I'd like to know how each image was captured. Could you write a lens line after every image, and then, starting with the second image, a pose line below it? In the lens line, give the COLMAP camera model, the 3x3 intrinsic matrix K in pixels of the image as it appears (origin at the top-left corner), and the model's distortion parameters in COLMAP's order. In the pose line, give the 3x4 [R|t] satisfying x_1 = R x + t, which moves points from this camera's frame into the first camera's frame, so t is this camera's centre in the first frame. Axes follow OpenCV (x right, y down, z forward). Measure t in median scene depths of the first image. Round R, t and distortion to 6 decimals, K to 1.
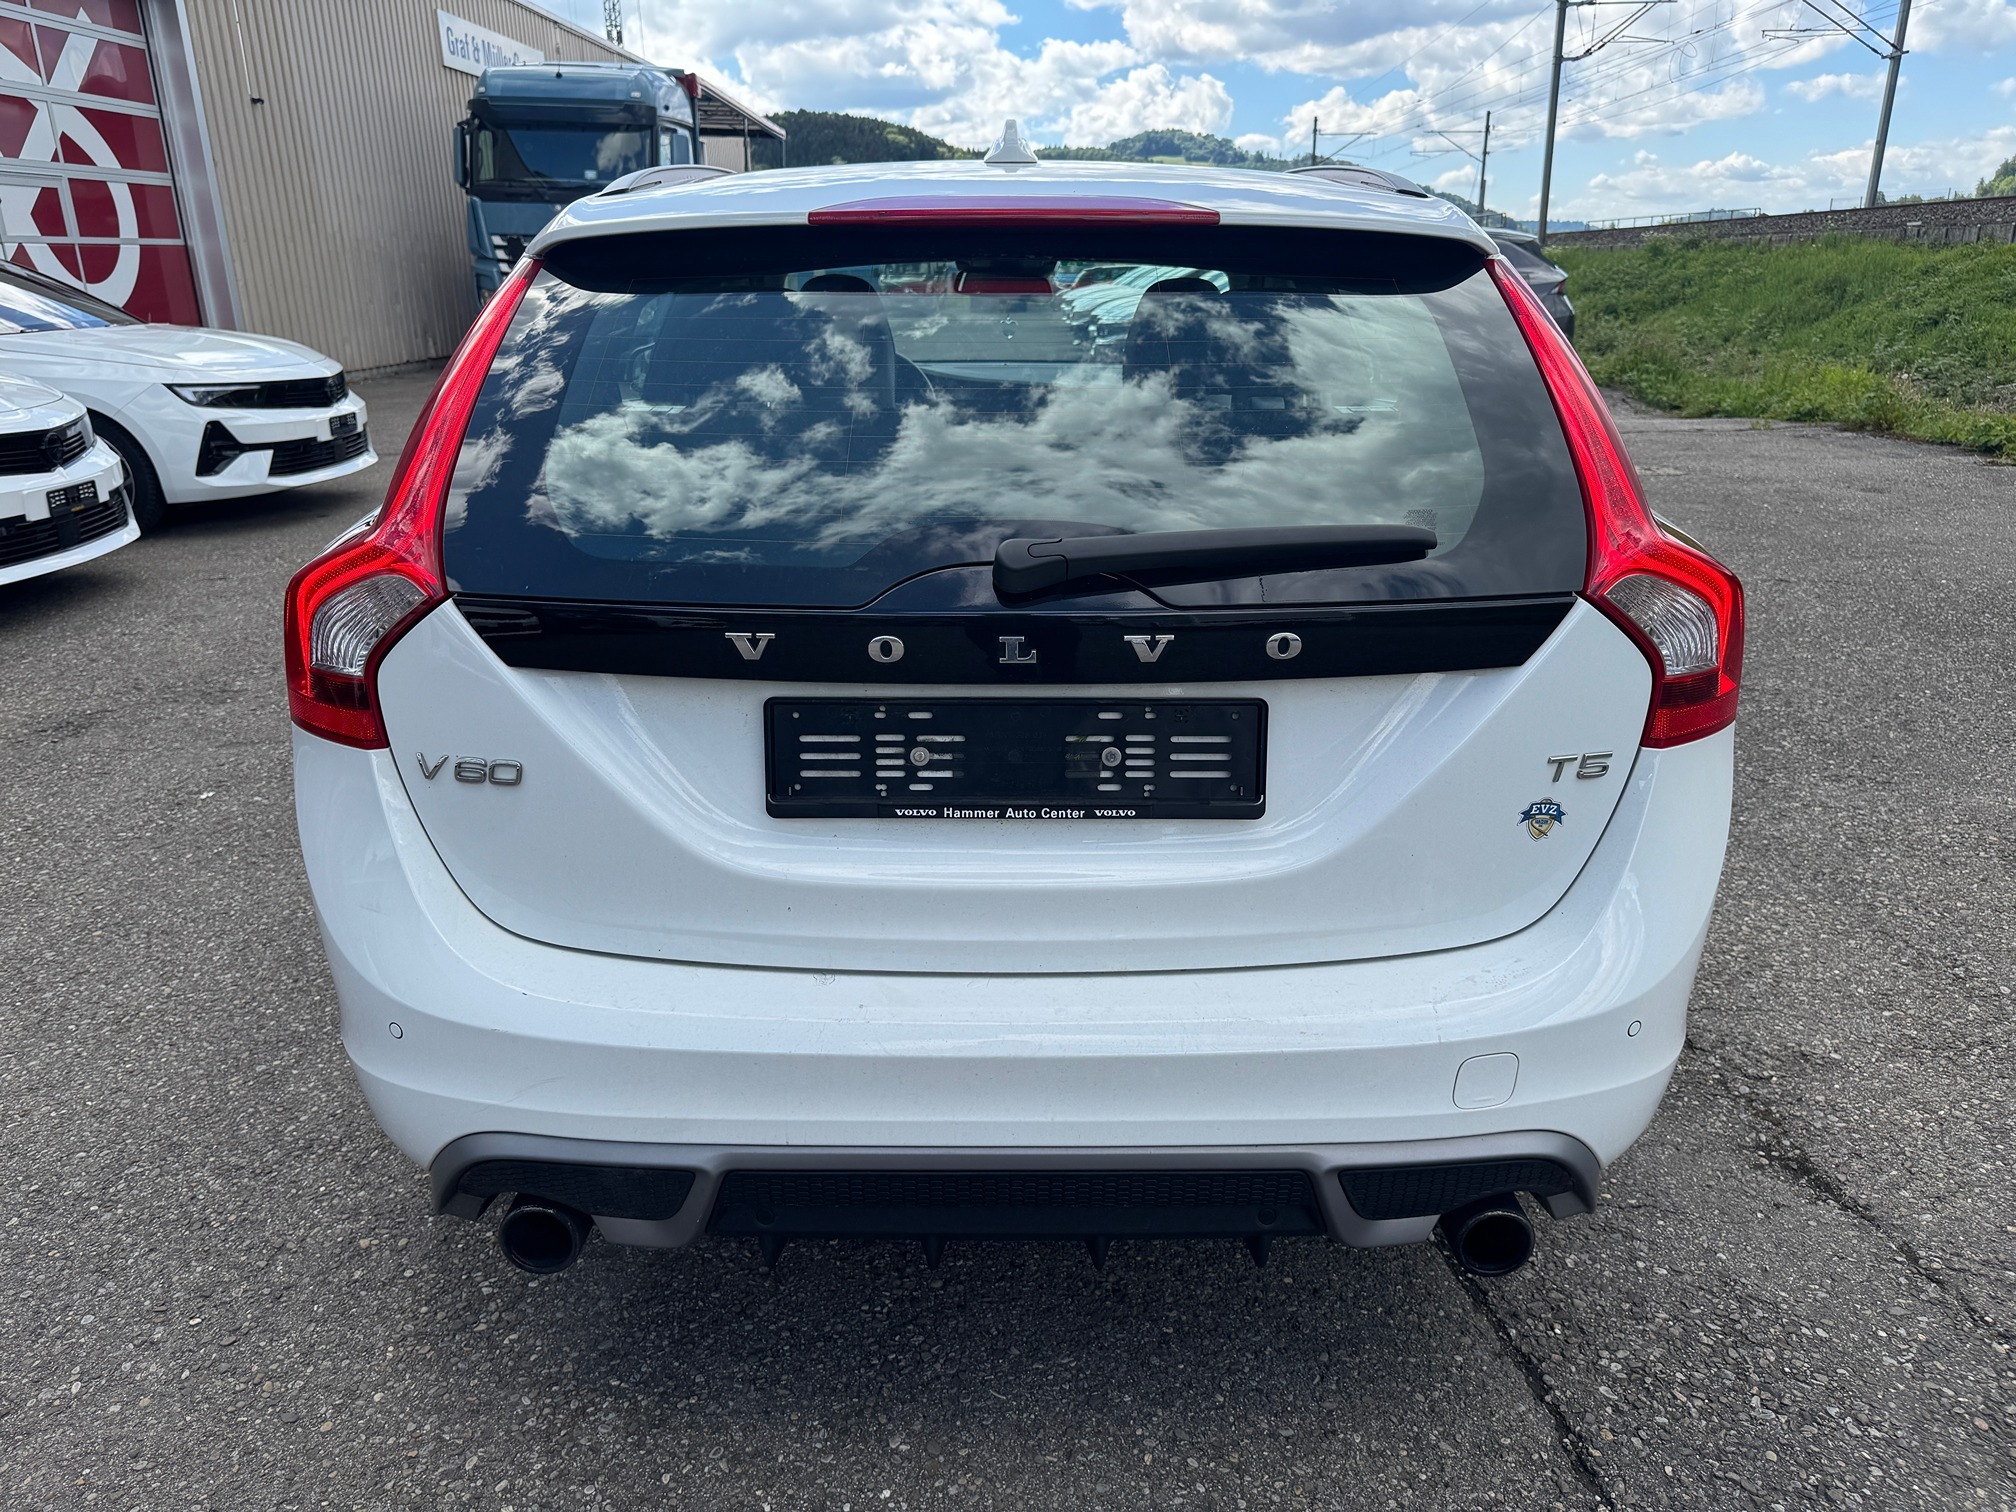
lens RADIAL K [[1424.6, 0, 1023.7], [0, 1424.6, 749.9], [0, 0, 1]] dist [-0.001994, -0.003265]
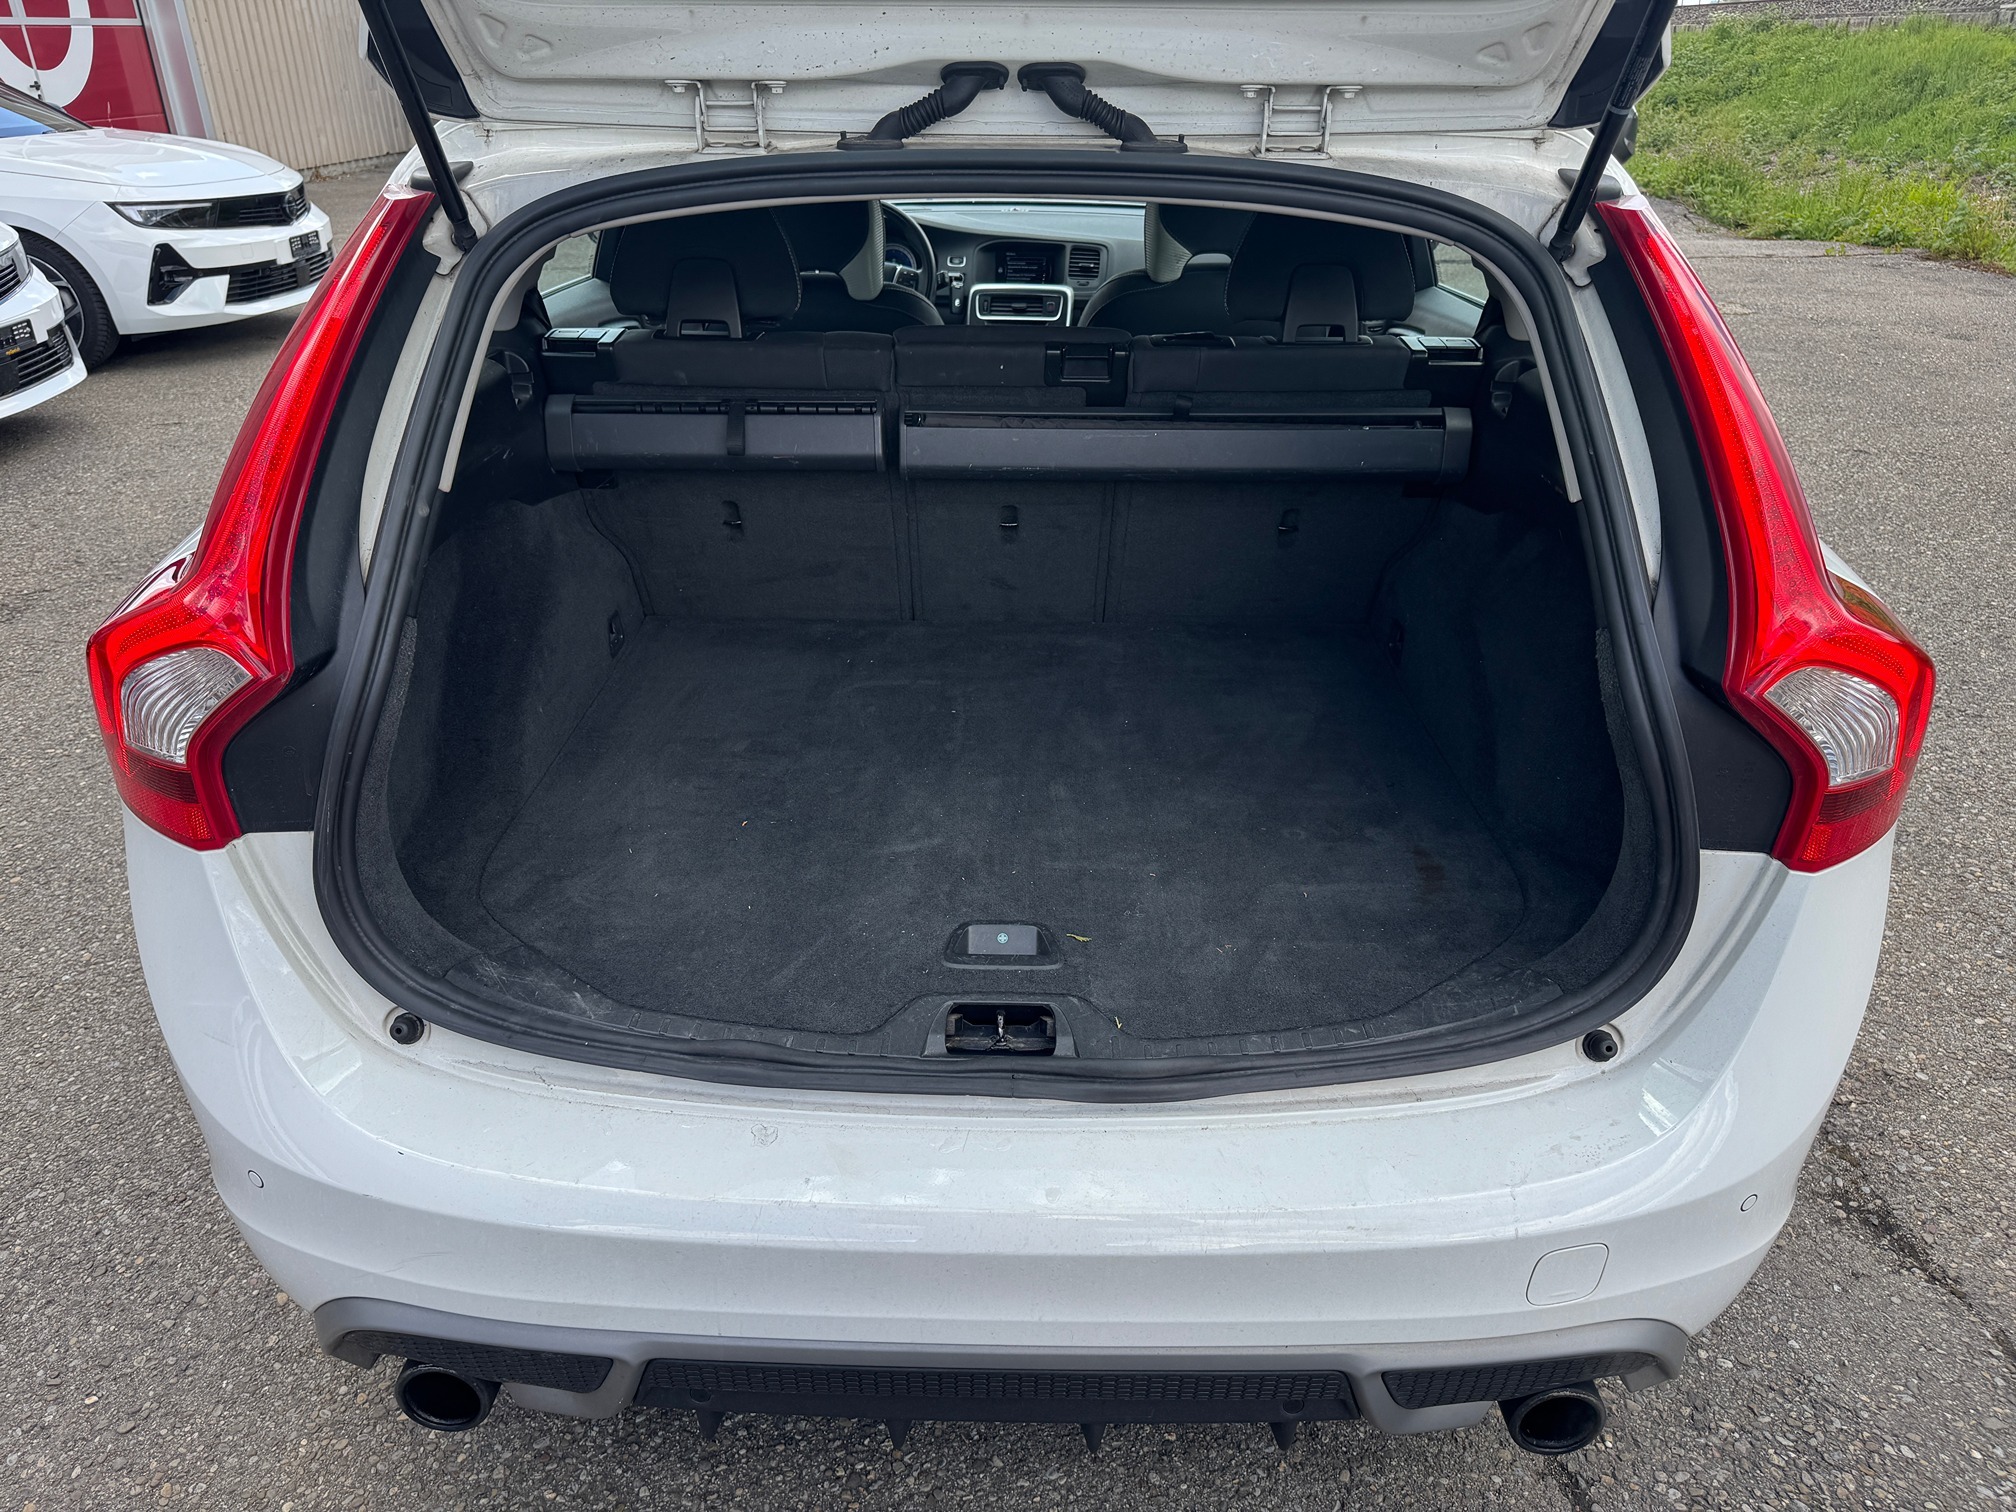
lens RADIAL K [[1434.3, 0, 1008.0], [0, 1434.3, 756.0], [0, 0, 1]] dist [-0.007483, 0.000459]
pose [[0.999724, 0.017036, -0.016174, 0.005657], [-0.014699, 0.990740, 0.134978, -0.107275], [0.018324, -0.134703, 0.990717, 0.134053]]
